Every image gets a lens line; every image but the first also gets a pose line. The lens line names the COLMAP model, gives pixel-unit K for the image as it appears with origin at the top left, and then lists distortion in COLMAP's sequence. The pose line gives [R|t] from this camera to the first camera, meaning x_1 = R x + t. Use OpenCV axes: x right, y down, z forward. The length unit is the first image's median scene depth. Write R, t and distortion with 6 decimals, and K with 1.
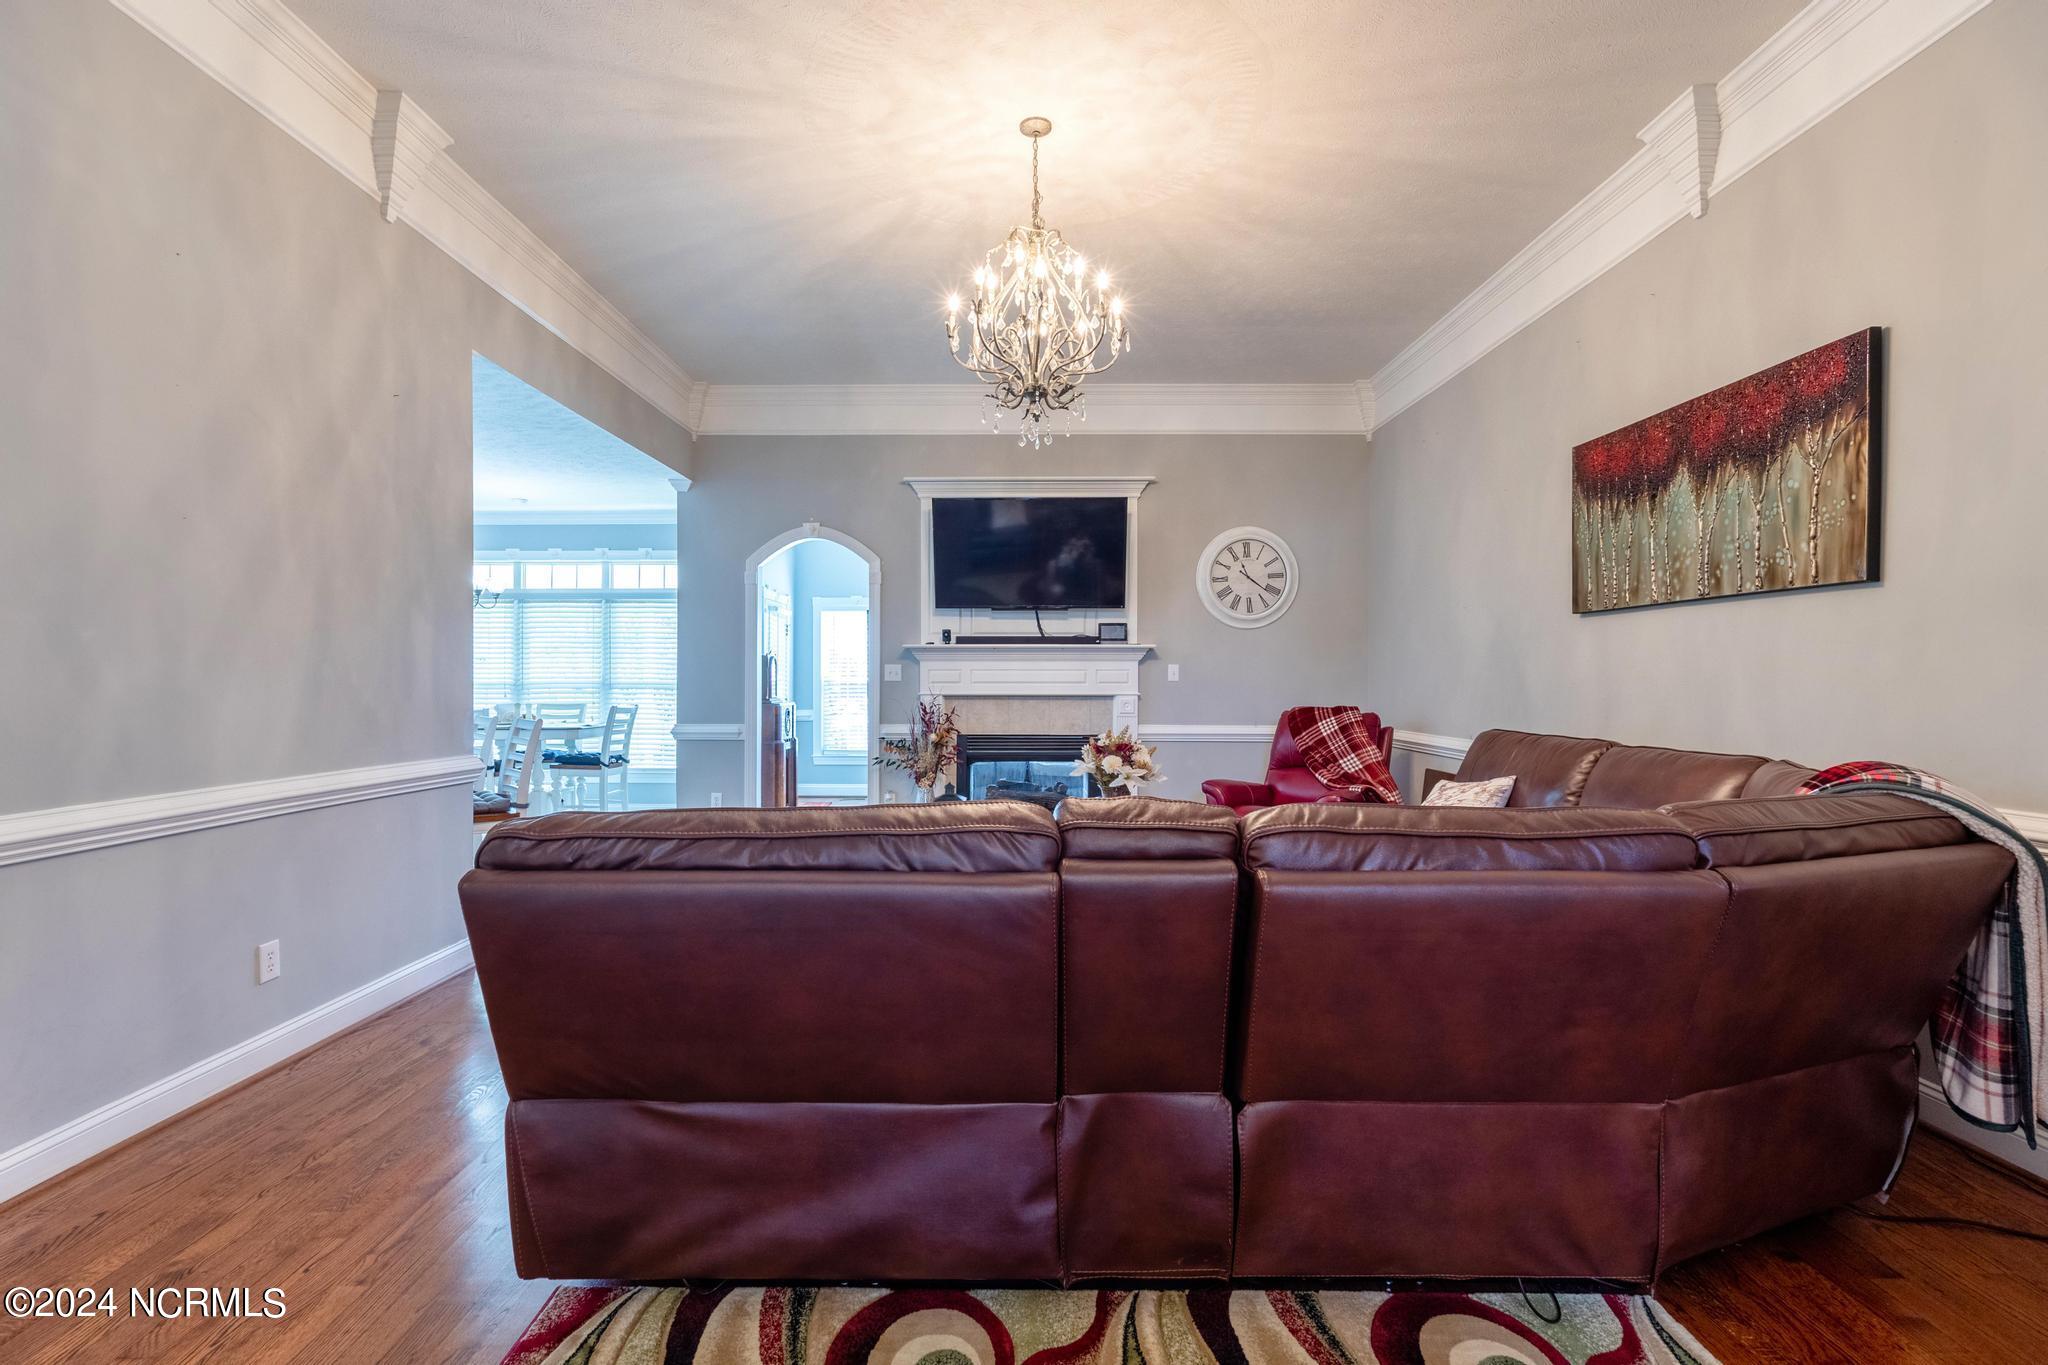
lens RADIAL K [[948.4, 0, 1024.0], [0, 948.4, 682.5], [0, 0, 1]] dist [0.000313, 0.000041]
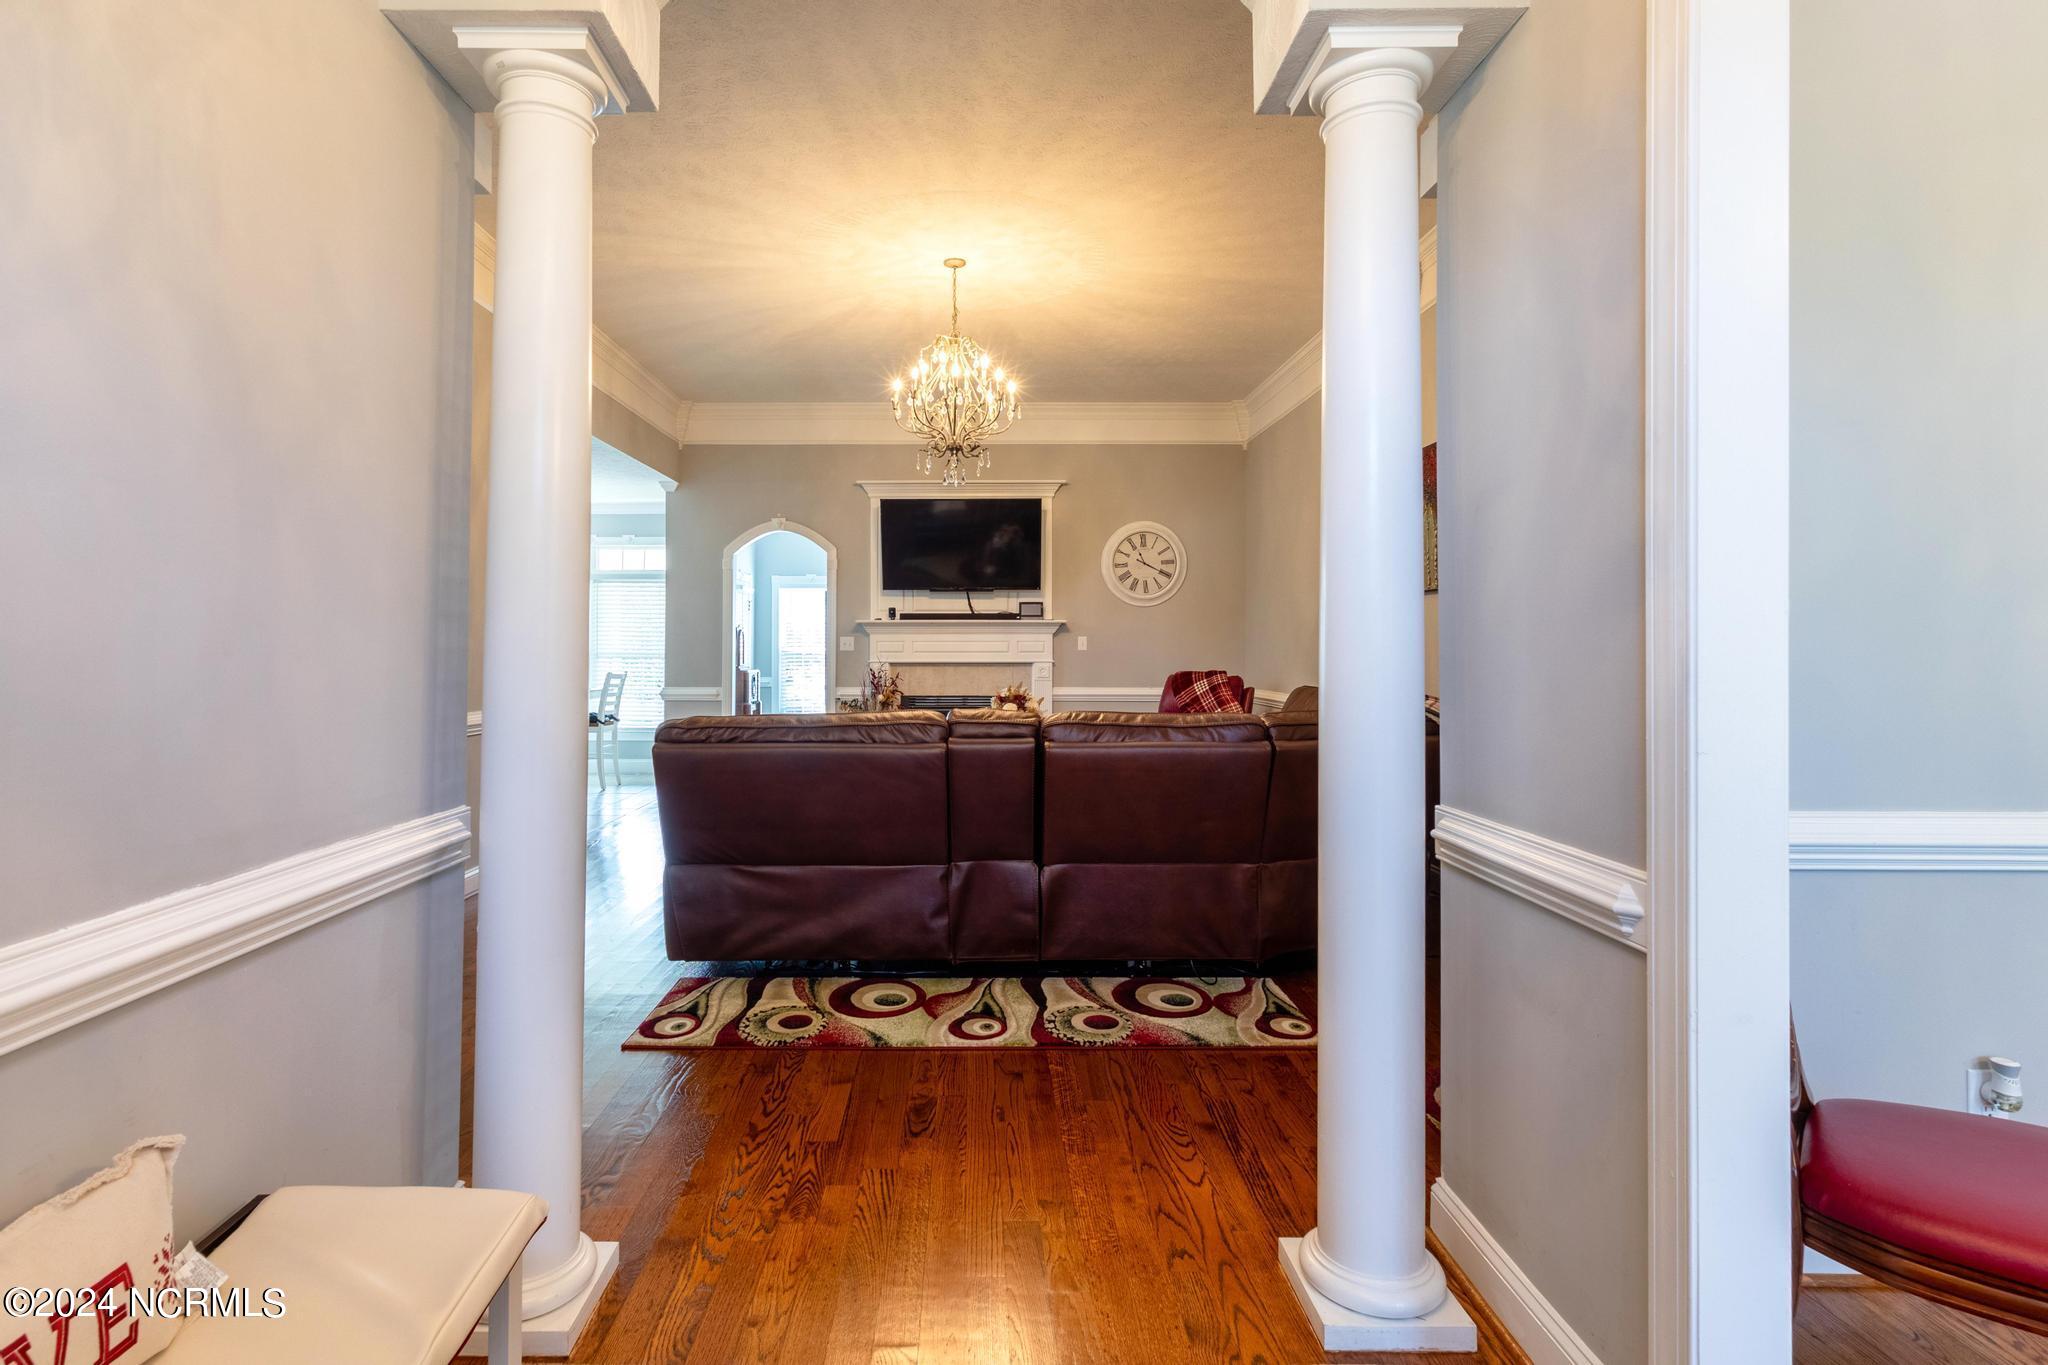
lens RADIAL K [[1446.7, 0, 1021.3], [0, 1446.7, 612.2], [0, 0, 1]] dist [-0.024274, -0.000113]
pose [[0.999975, -0.001347, 0.007013, 0.069253], [0.001562, 0.999525, -0.030779, 0.006240], [-0.006968, 0.030790, 0.999502, -0.833140]]
